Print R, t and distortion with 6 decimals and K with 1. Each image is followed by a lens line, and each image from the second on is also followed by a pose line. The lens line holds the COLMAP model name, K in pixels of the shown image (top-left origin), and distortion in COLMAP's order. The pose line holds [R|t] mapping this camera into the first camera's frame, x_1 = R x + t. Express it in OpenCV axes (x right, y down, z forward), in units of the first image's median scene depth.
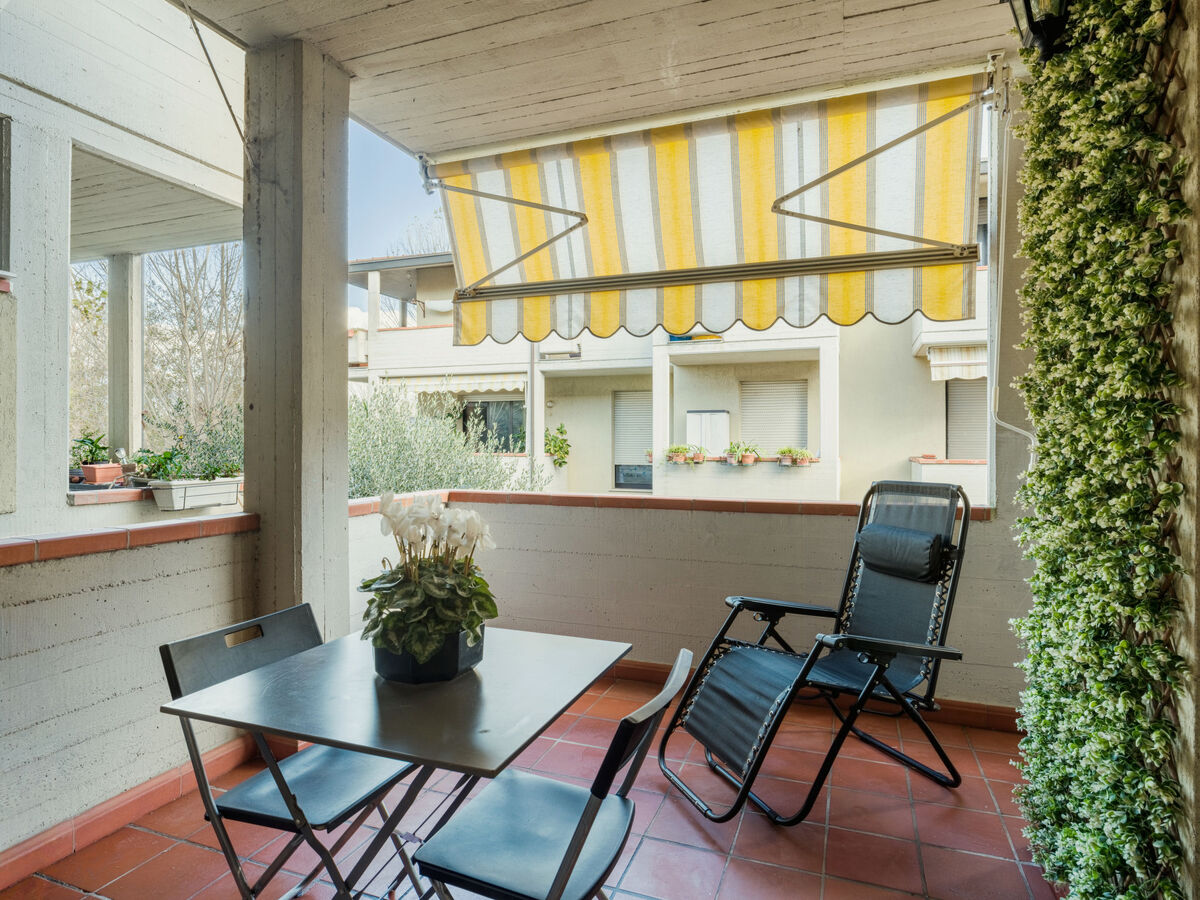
lens RADIAL K [[675.8, 0, 605.5], [0, 675.8, 441.0], [0, 0, 1]] dist [-0.004222, 0.002693]
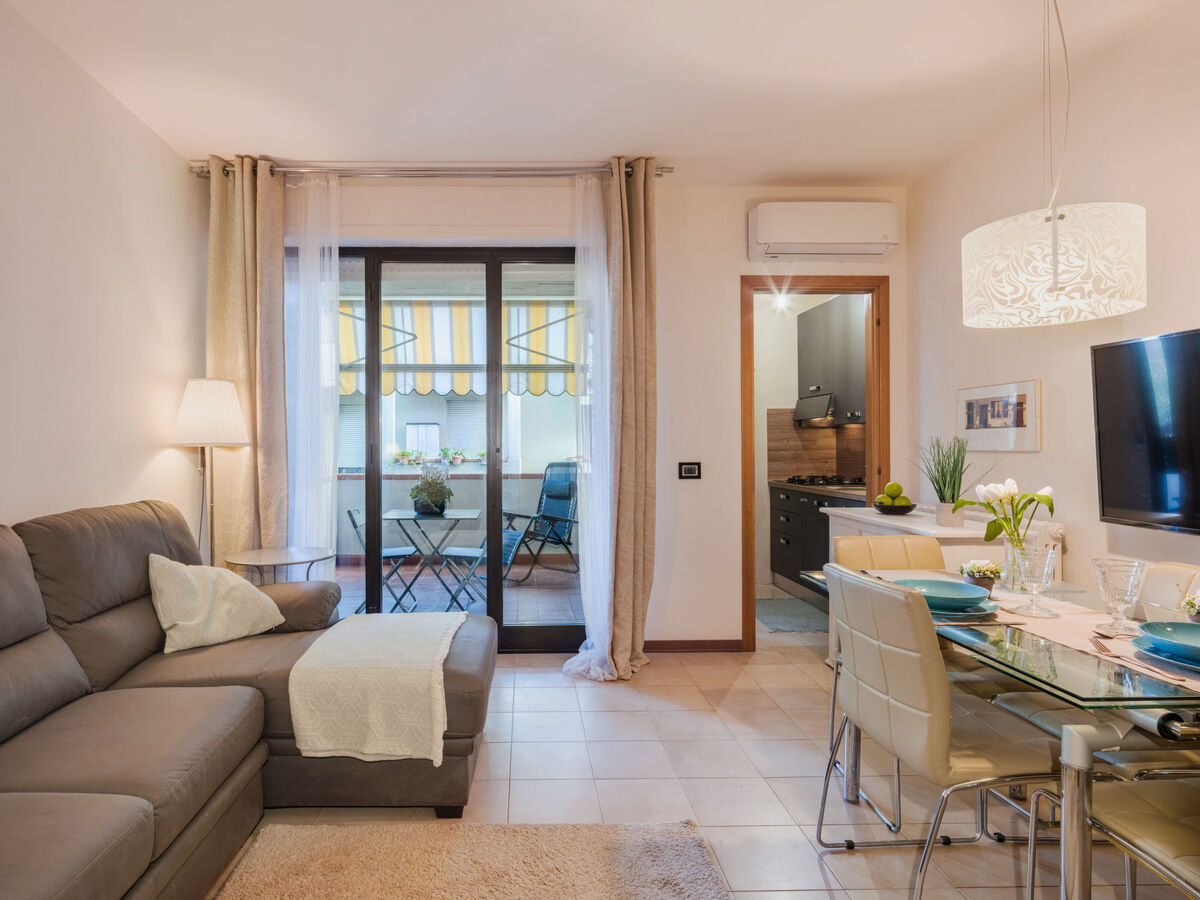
lens RADIAL K [[675.8, 0, 540.0], [0, 675.8, 442.8], [0, 0, 1]] dist [-0.004222, 0.002693]
pose [[0.931882, -0.002363, 0.362754, -0.465988], [0.004359, 0.999980, -0.004684, -0.000126], [-0.362735, 0.005947, 0.931873, -1.137164]]
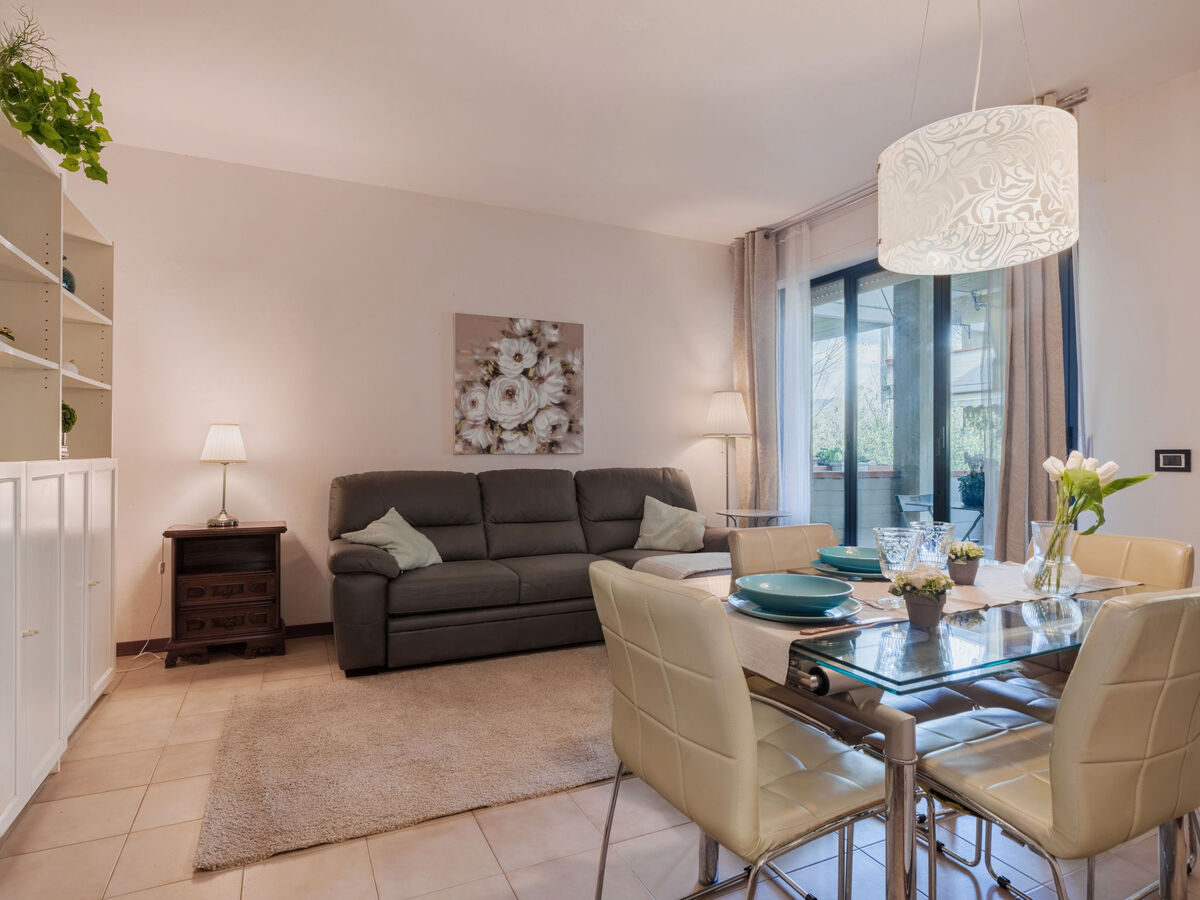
lens RADIAL K [[675.8, 0, 597.9], [0, 675.8, 450.1], [0, 0, 1]] dist [-0.004222, 0.002693]
pose [[0.723219, -0.001385, -0.690617, 0.345273], [-0.002508, 0.999986, -0.004632, 0.039692], [0.690614, 0.005082, 0.723206, -1.318706]]
